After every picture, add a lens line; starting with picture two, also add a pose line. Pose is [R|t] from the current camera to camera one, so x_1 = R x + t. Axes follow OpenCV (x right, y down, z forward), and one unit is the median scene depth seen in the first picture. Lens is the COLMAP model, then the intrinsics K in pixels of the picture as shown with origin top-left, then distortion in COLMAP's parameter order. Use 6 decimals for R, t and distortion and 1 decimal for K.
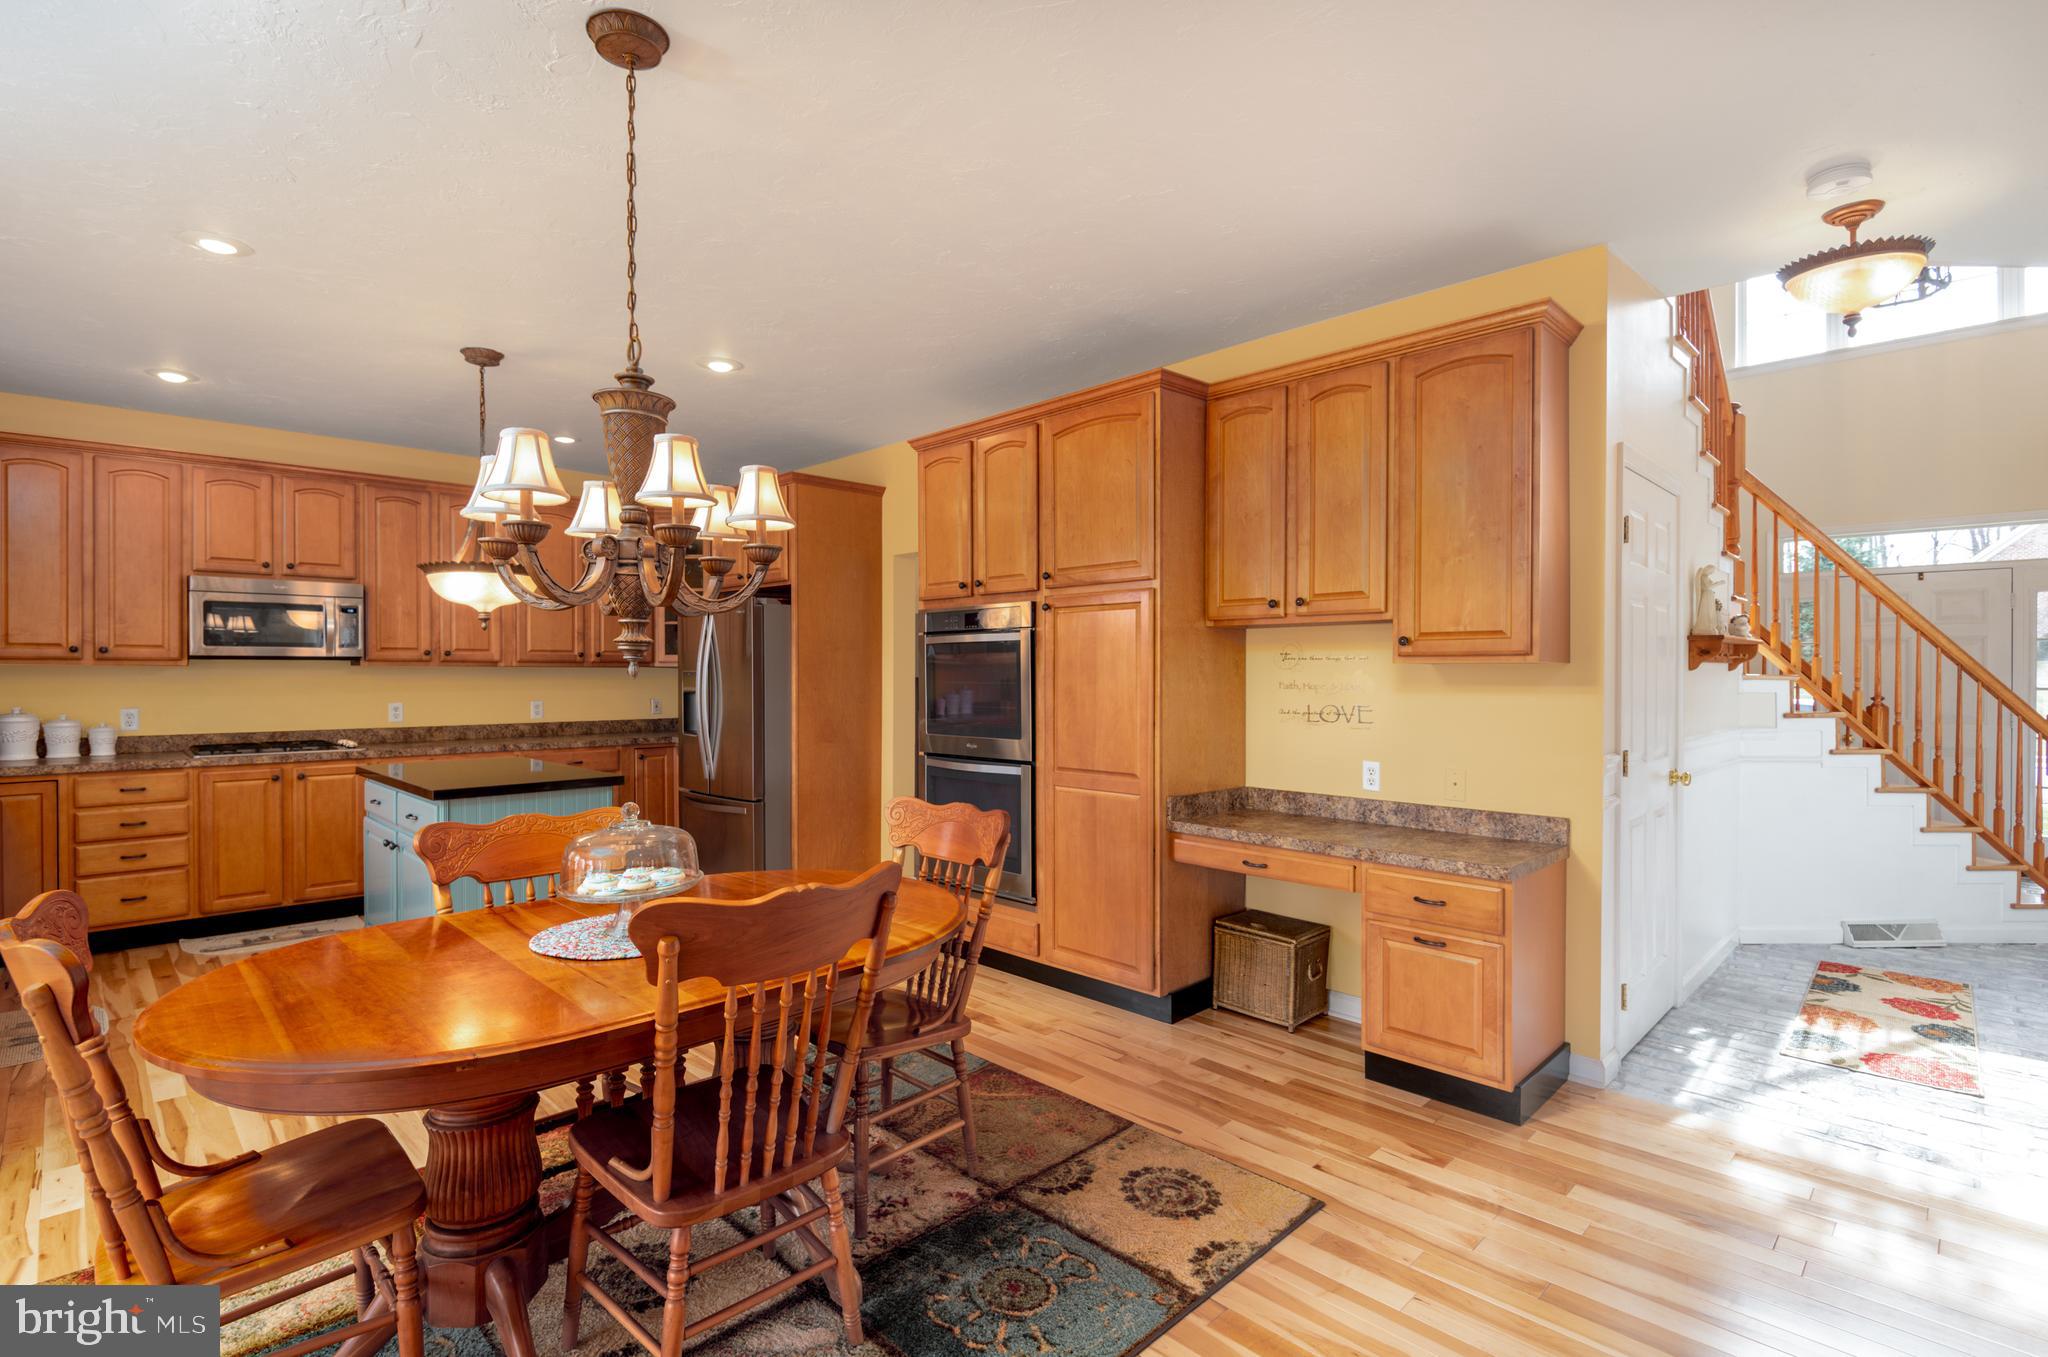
lens RADIAL K [[963.8, 0, 1026.8], [0, 963.8, 682.0], [0, 0, 1]] dist [-0.001289, -0.001643]
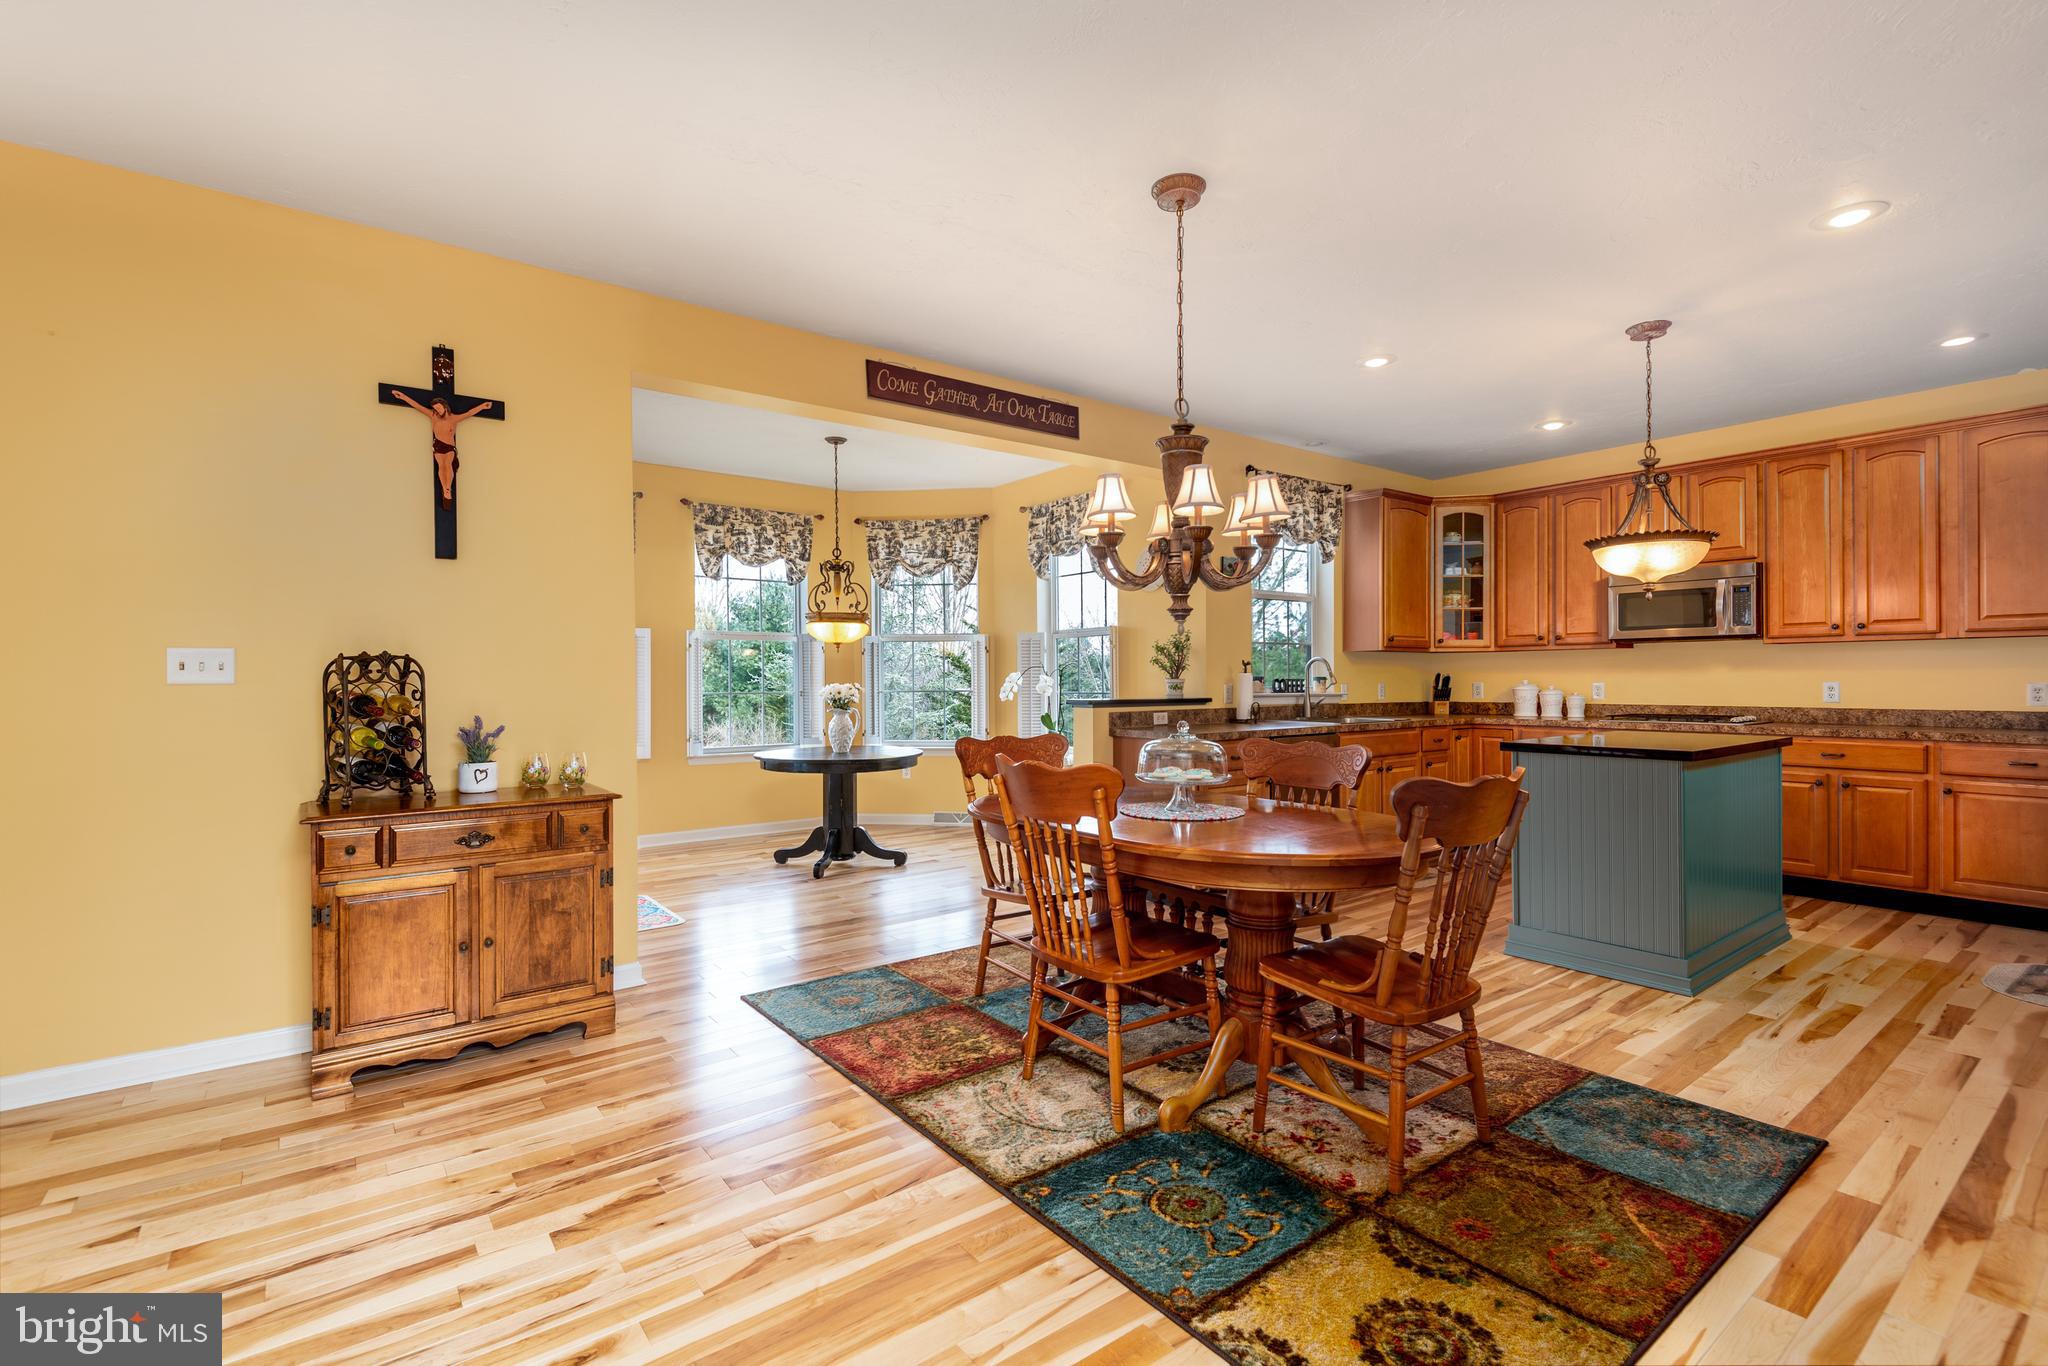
lens RADIAL K [[932.9, 0, 1012.5], [0, 932.9, 688.3], [0, 0, 1]] dist [0.019018, -0.008902]
pose [[-0.137309, 0.009930, -0.990479, 0.428606], [-0.004283, 0.999934, 0.010618, 0.025540], [0.990519, 0.005700, -0.137257, 0.398340]]
